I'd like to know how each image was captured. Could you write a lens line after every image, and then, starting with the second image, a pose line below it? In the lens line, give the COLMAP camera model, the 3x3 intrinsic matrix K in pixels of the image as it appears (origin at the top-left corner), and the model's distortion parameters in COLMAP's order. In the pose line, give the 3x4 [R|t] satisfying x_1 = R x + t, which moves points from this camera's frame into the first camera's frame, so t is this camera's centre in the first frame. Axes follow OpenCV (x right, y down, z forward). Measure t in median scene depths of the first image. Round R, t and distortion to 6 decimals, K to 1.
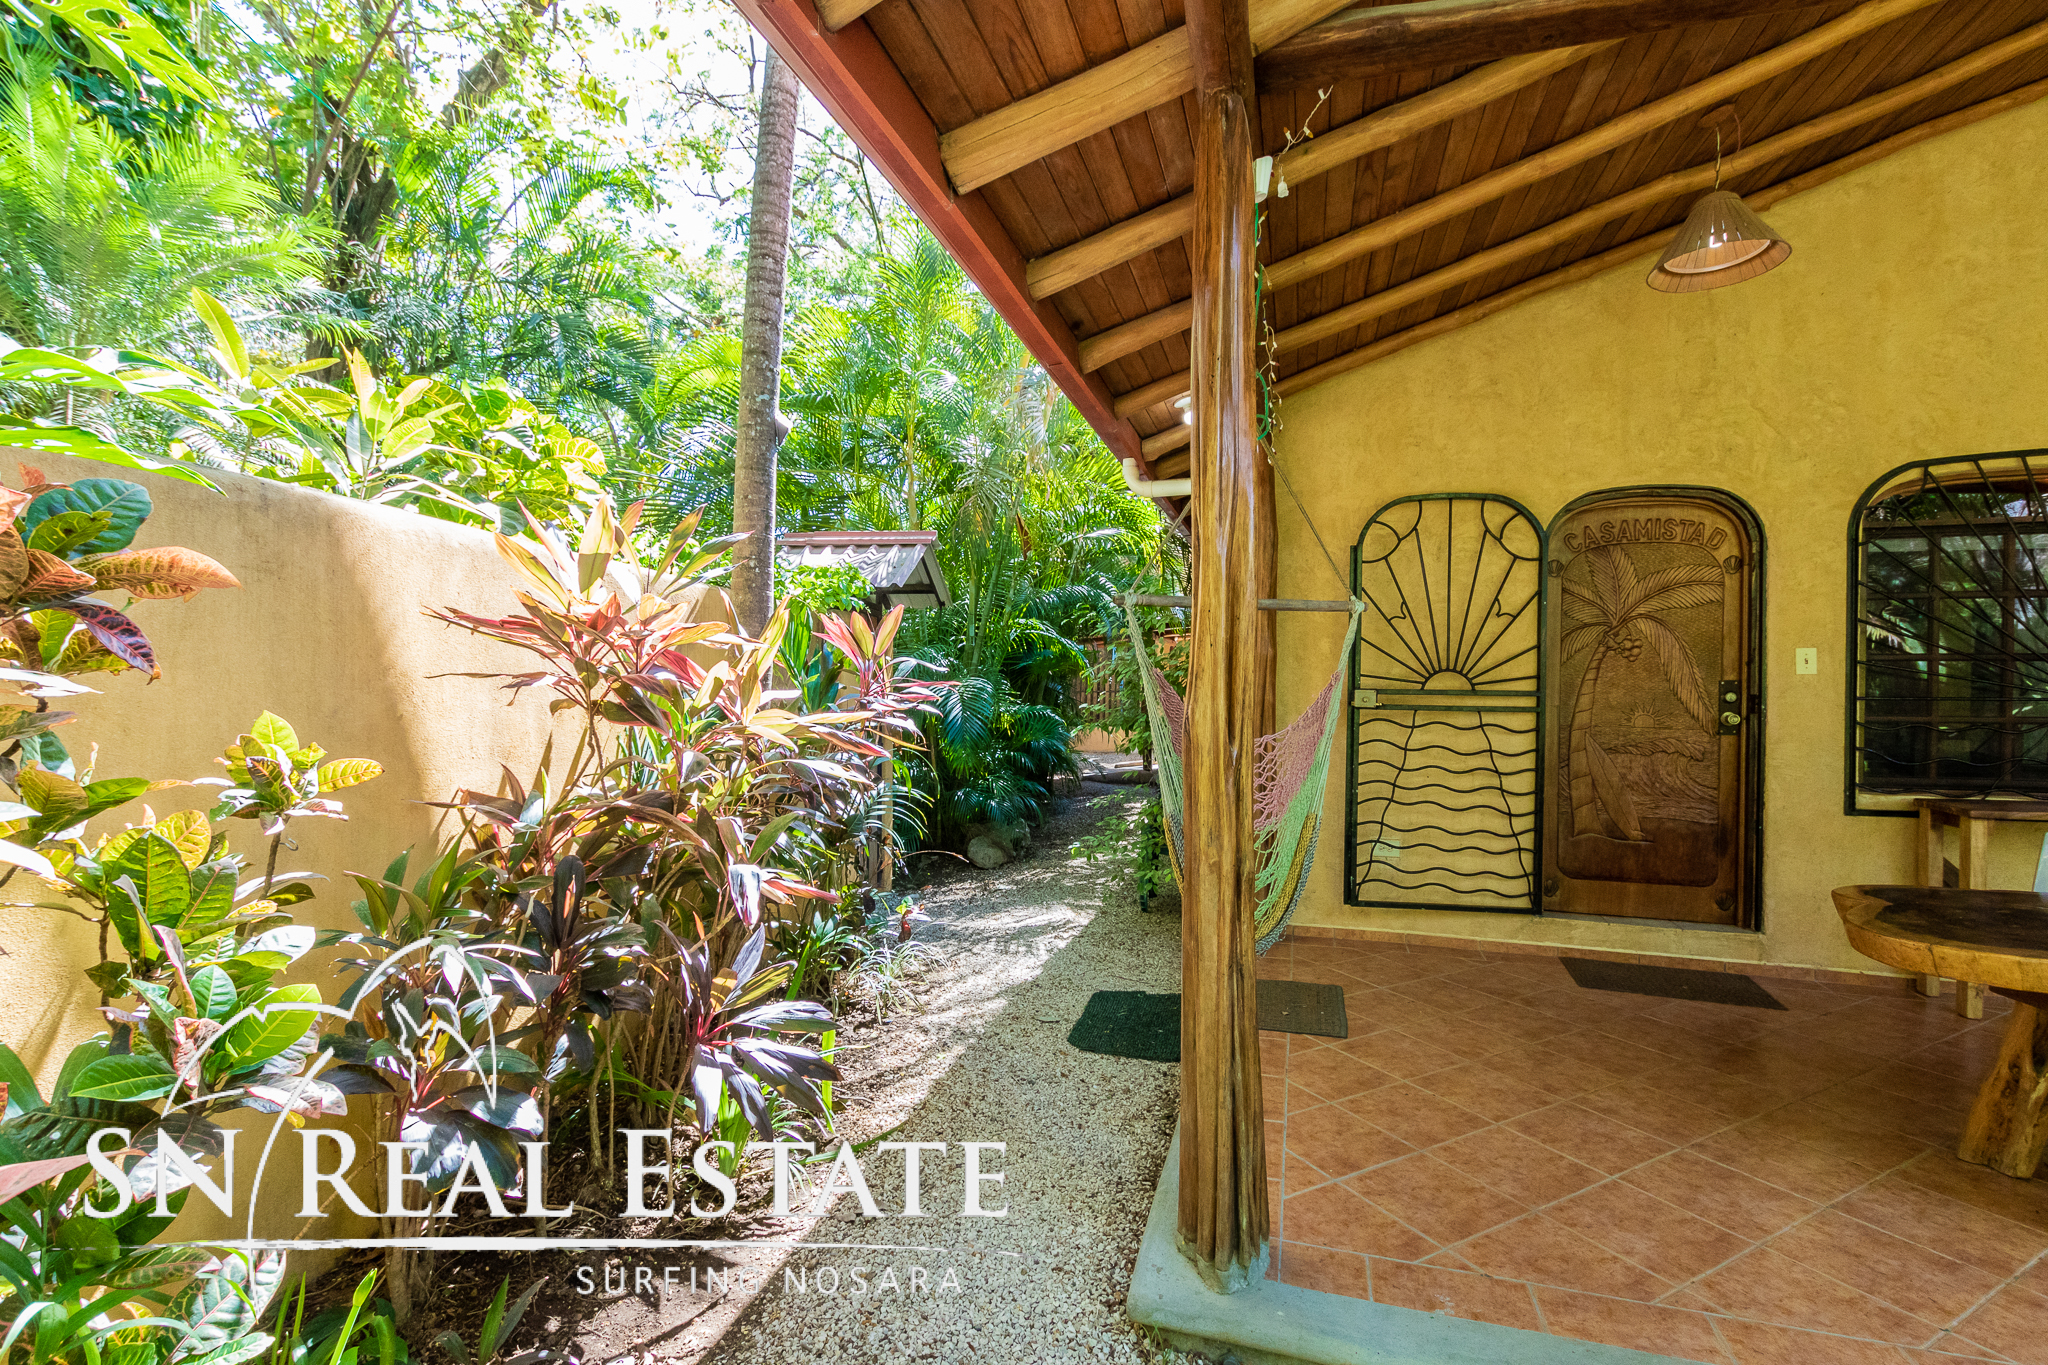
lens RADIAL K [[948.1, 0, 947.1], [0, 948.1, 700.3], [0, 0, 1]] dist [-0.000746, -0.000301]
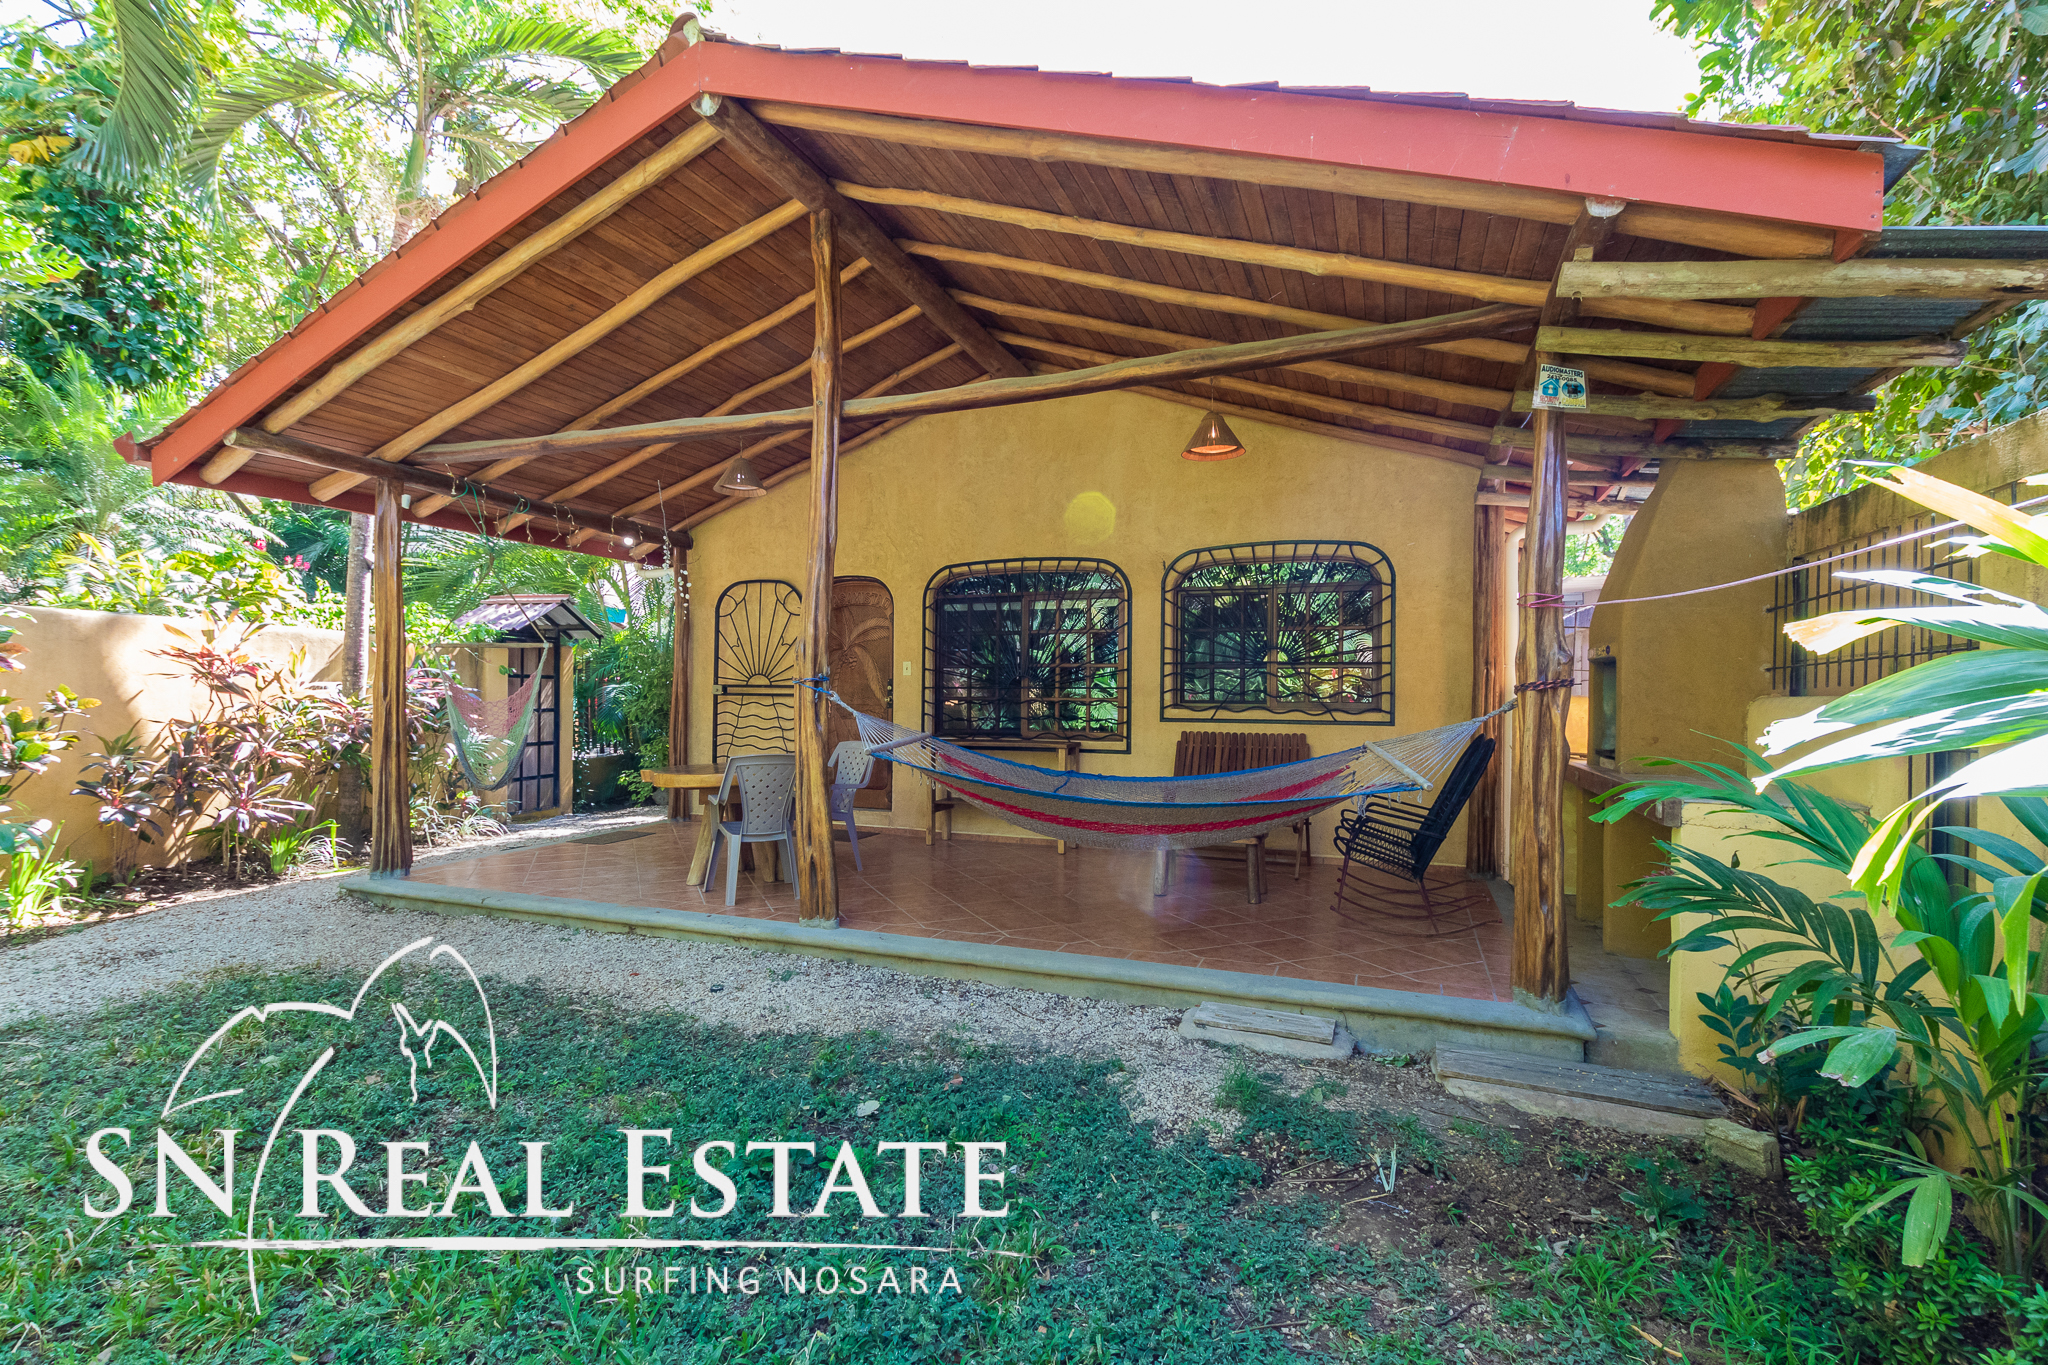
lens RADIAL K [[963.1, 0, 1019.7], [0, 963.1, 688.3], [0, 0, 1]] dist [0.000463, -0.000059]
pose [[0.999772, 0.002965, 0.021168, 1.001737], [-0.002489, 0.999744, -0.022470, 0.037535], [-0.021229, 0.022412, 0.999523, -0.903759]]
